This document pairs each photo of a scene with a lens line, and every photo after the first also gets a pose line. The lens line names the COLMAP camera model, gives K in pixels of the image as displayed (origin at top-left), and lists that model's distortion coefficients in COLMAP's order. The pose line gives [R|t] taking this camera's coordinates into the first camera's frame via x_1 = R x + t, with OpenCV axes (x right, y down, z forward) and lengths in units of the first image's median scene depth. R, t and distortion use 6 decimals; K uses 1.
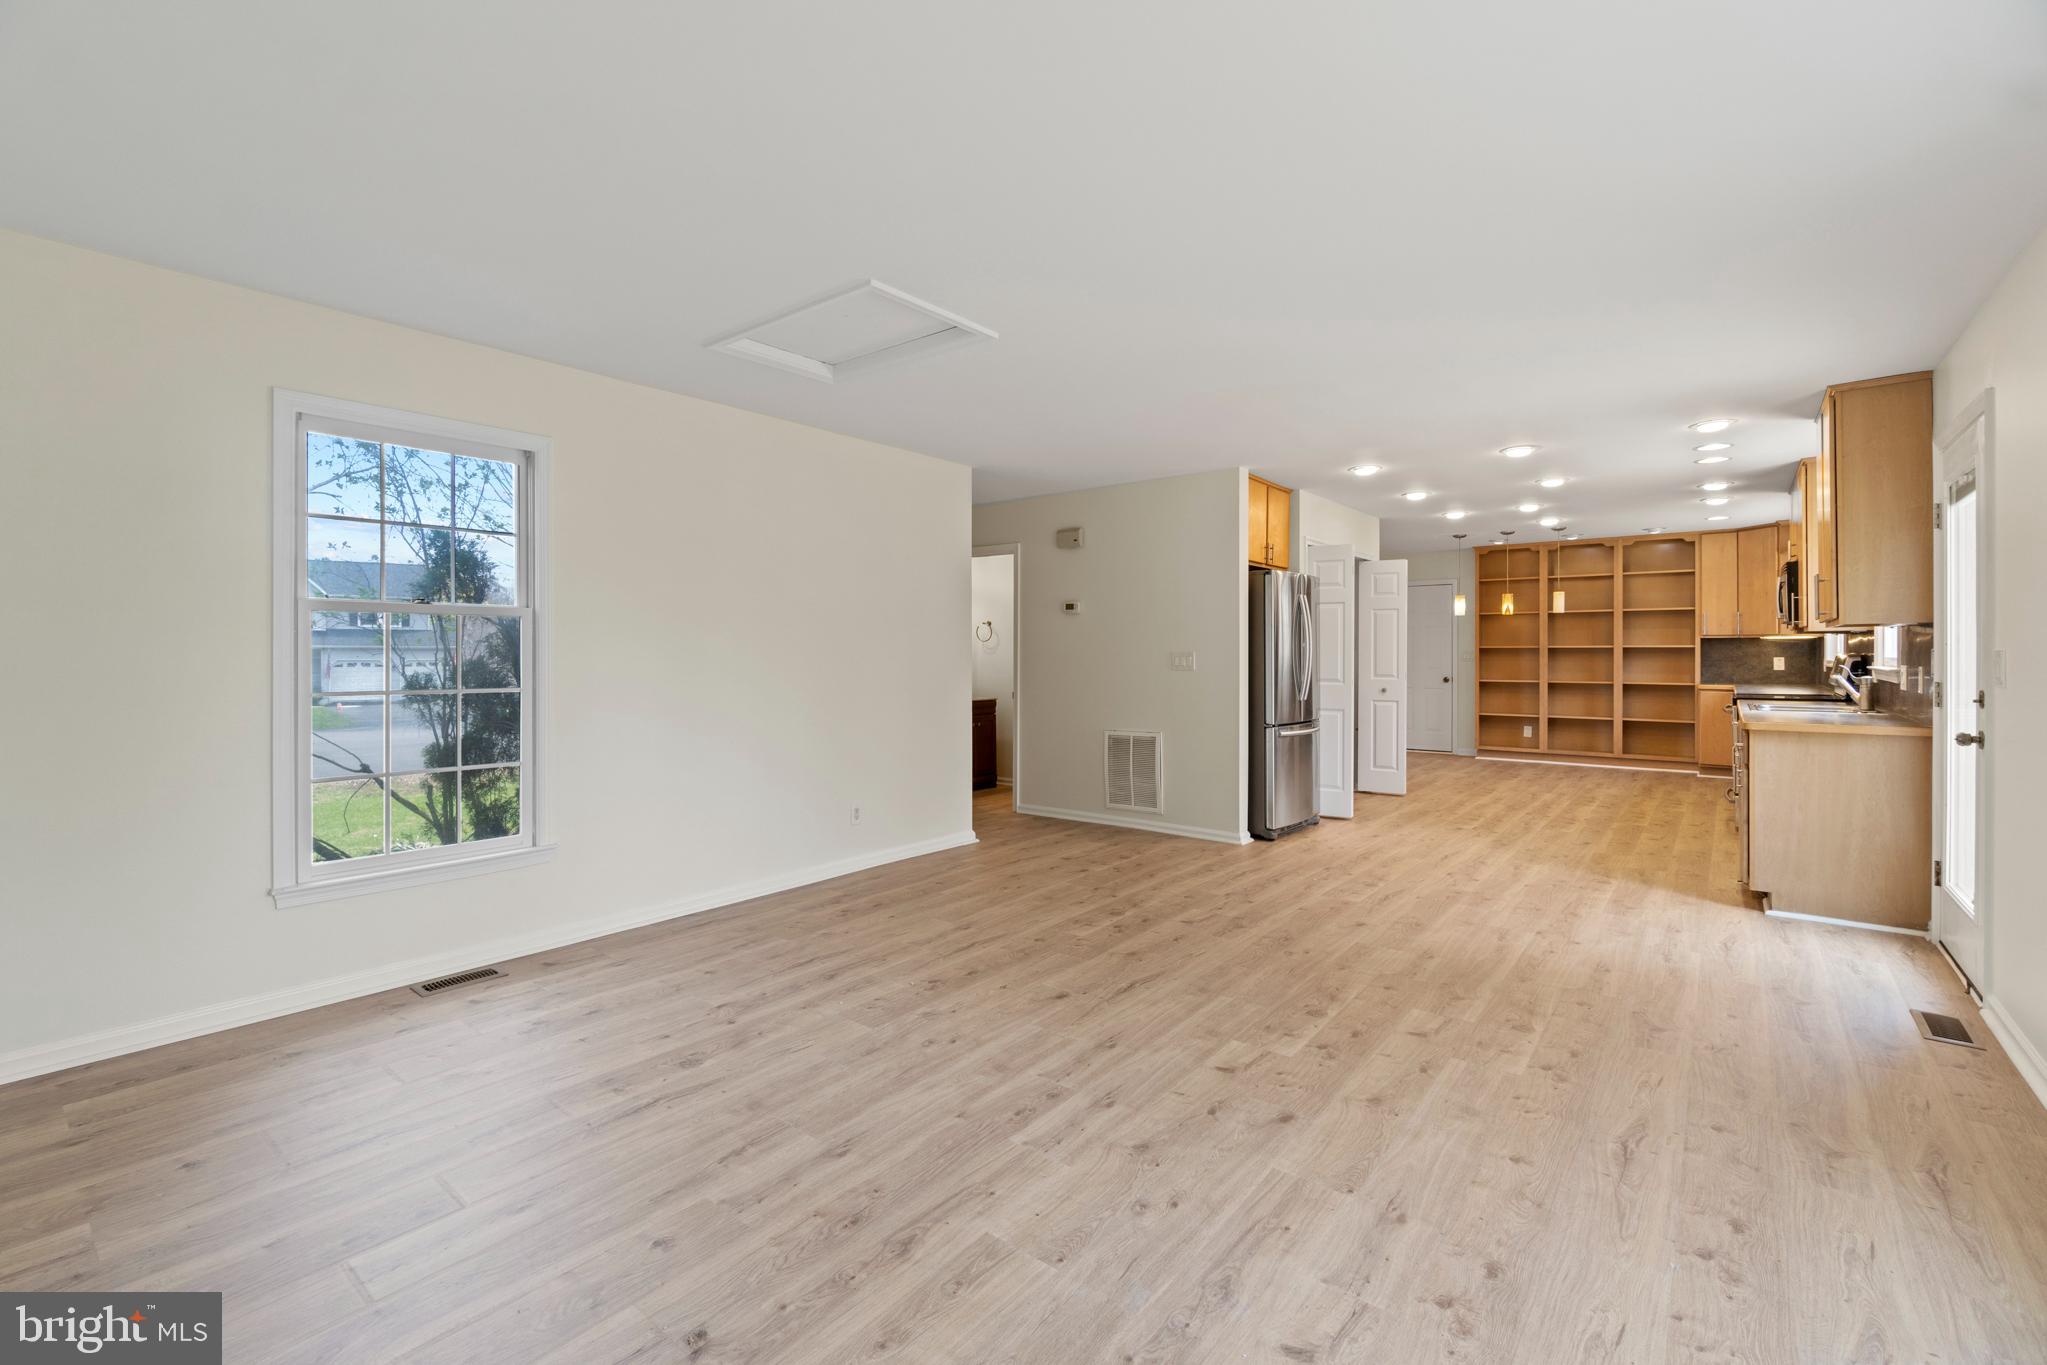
lens RADIAL K [[884.3, 0, 1014.8], [0, 884.3, 655.7], [0, 0, 1]] dist [-0.003364, 0.000209]
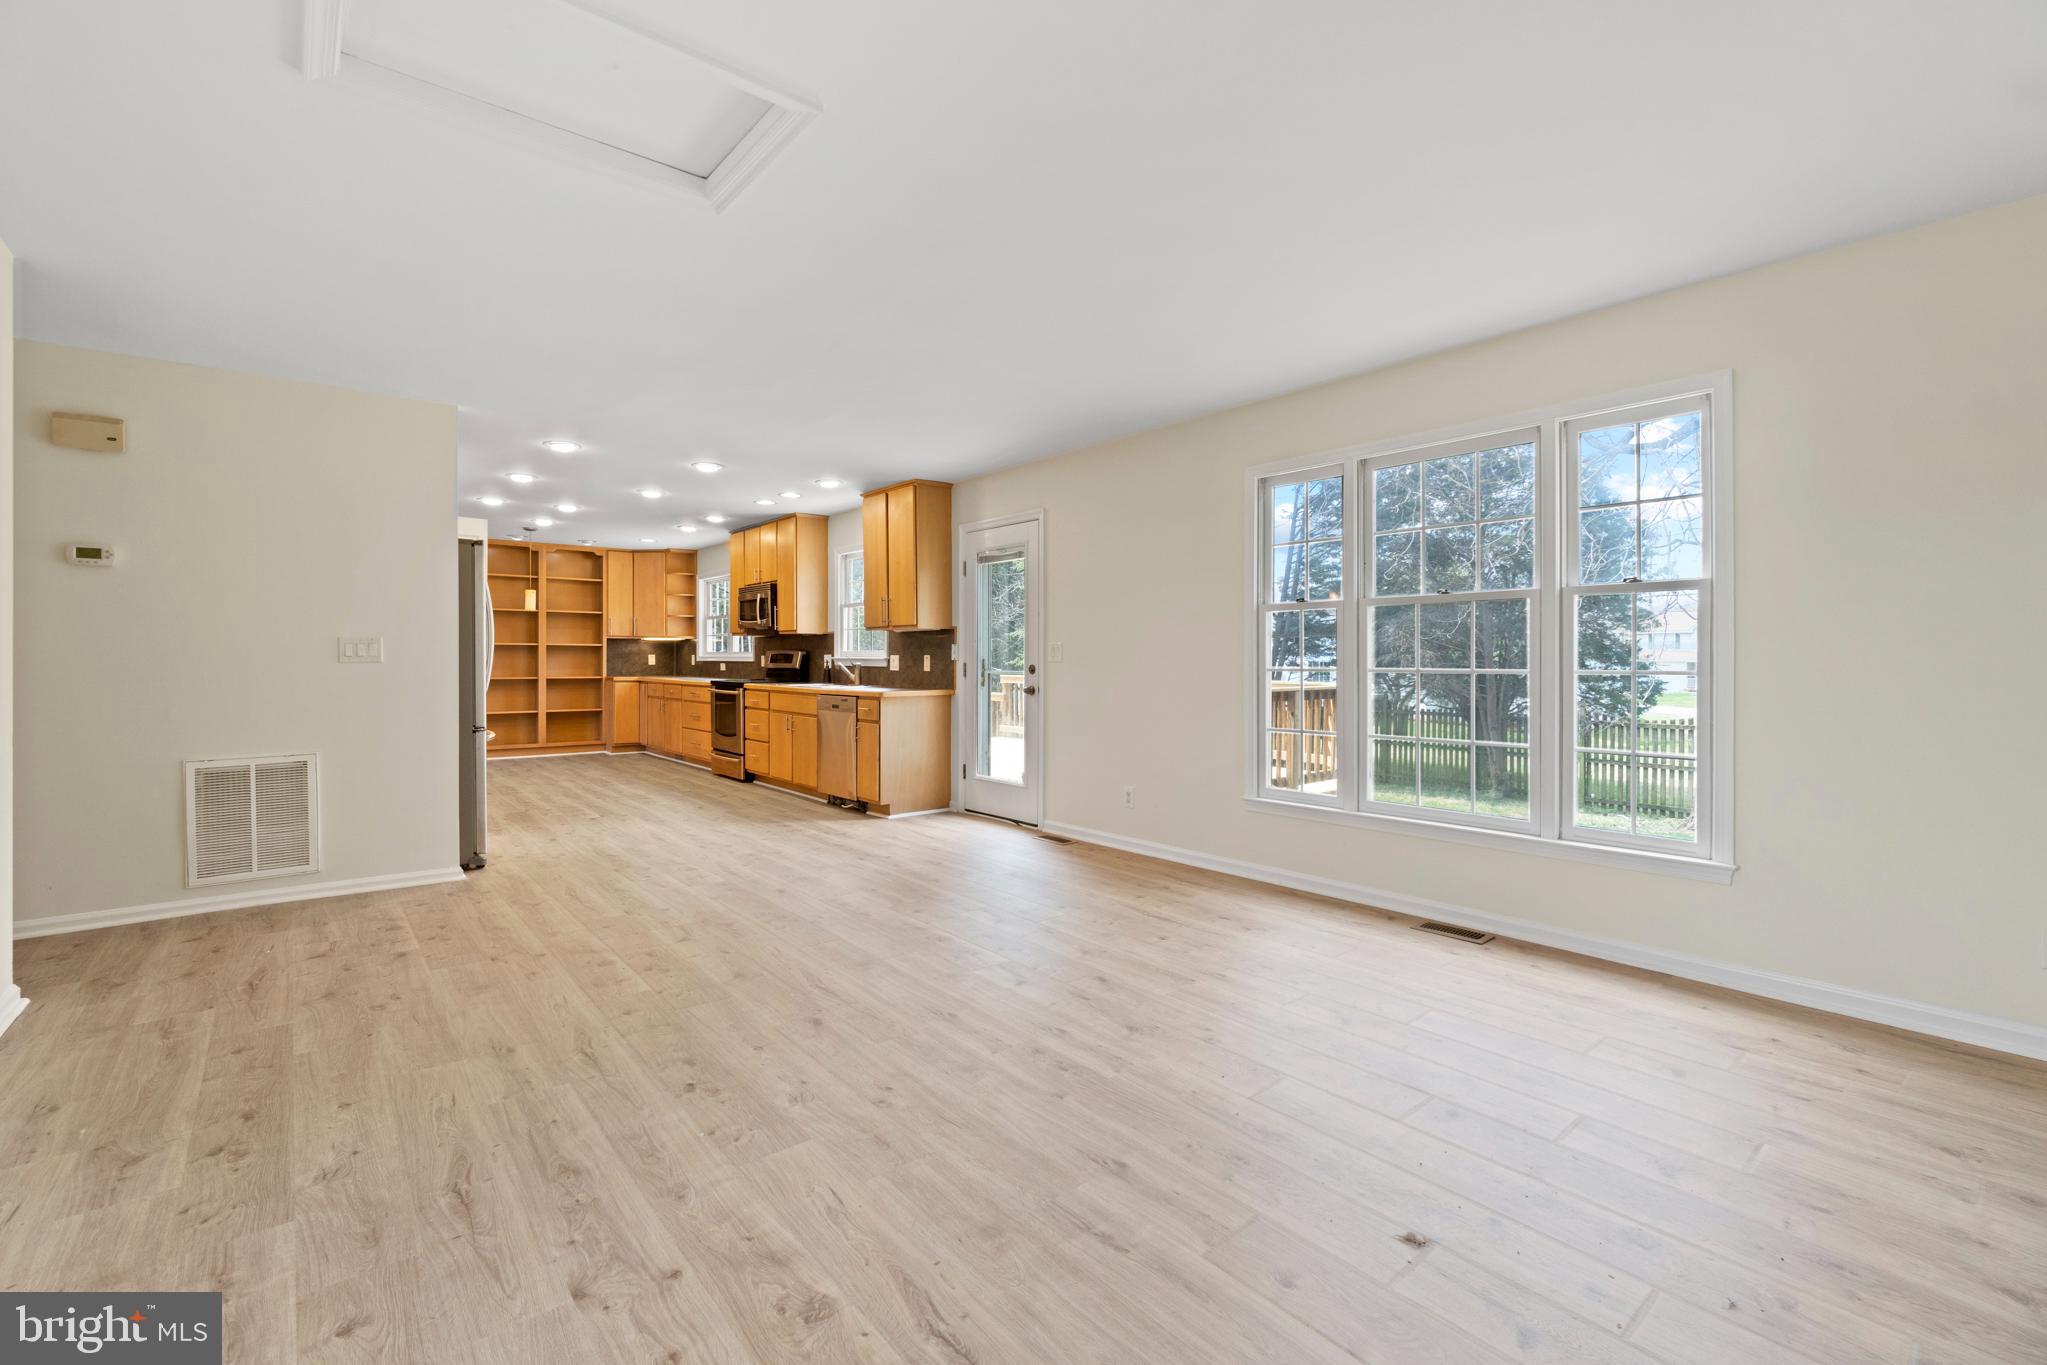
lens RADIAL K [[884.3, 0, 1014.8], [0, 884.3, 655.7], [0, 0, 1]] dist [-0.003364, 0.000209]
pose [[0.202847, 0.004321, 0.979201, -0.641818], [0.001569, 0.999988, -0.004737, 0.023931], [-0.979209, 0.002497, 0.202837, 0.530265]]
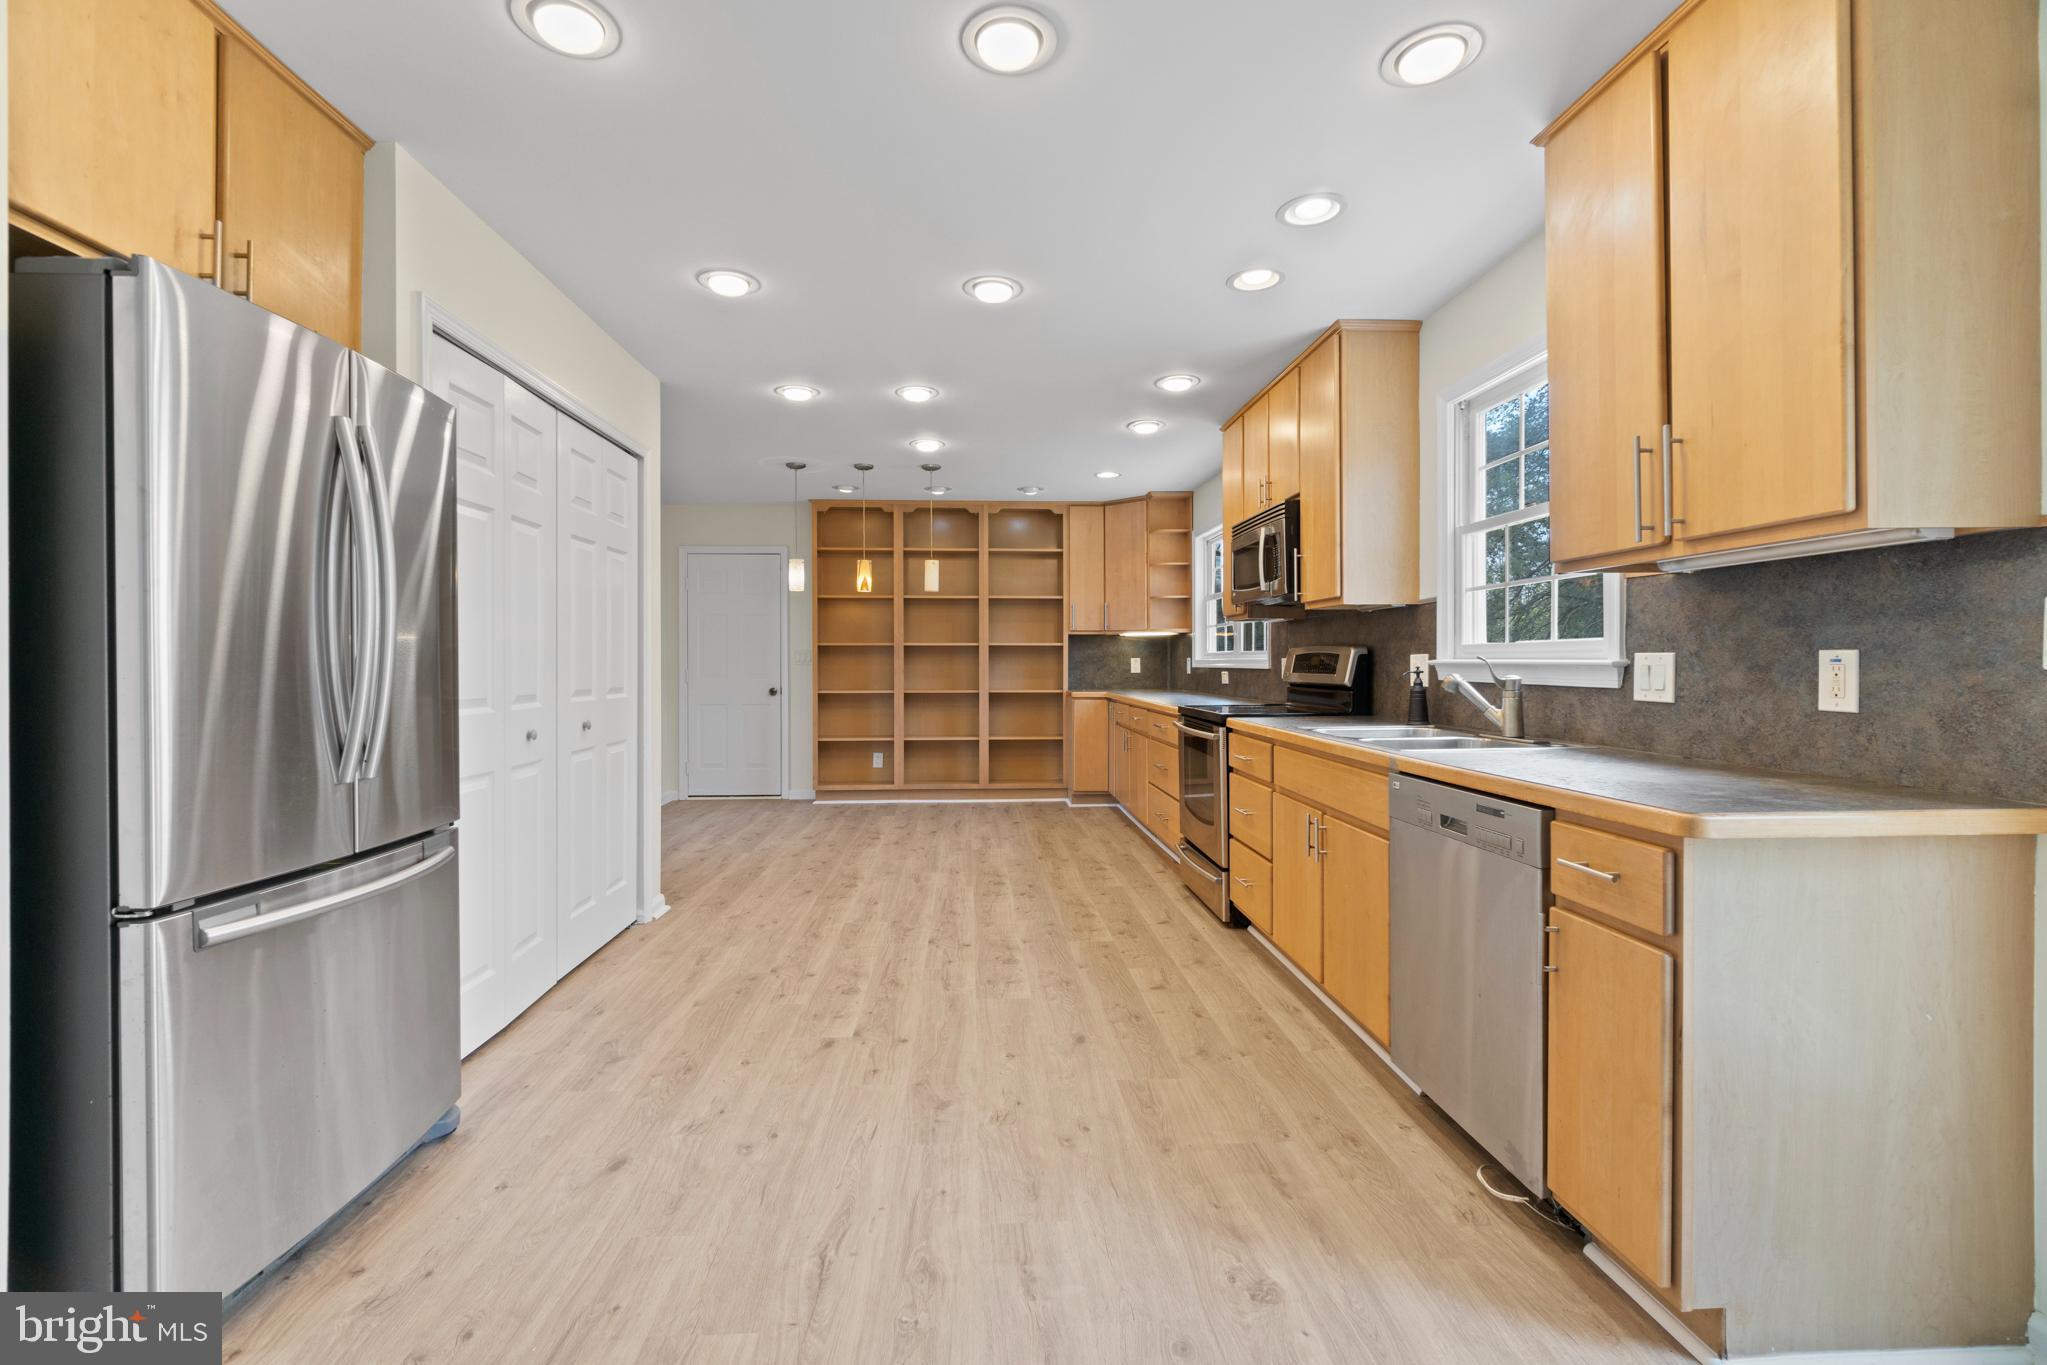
lens RADIAL K [[883.0, 0, 1016.0], [0, 883.0, 670.4], [0, 0, 1]] dist [-0.000494, 0.000323]
pose [[0.740085, -0.006487, 0.672482, 0.465877], [0.003318, 0.999977, 0.005995, 0.020059], [-0.672505, -0.002205, 0.740089, 1.024015]]
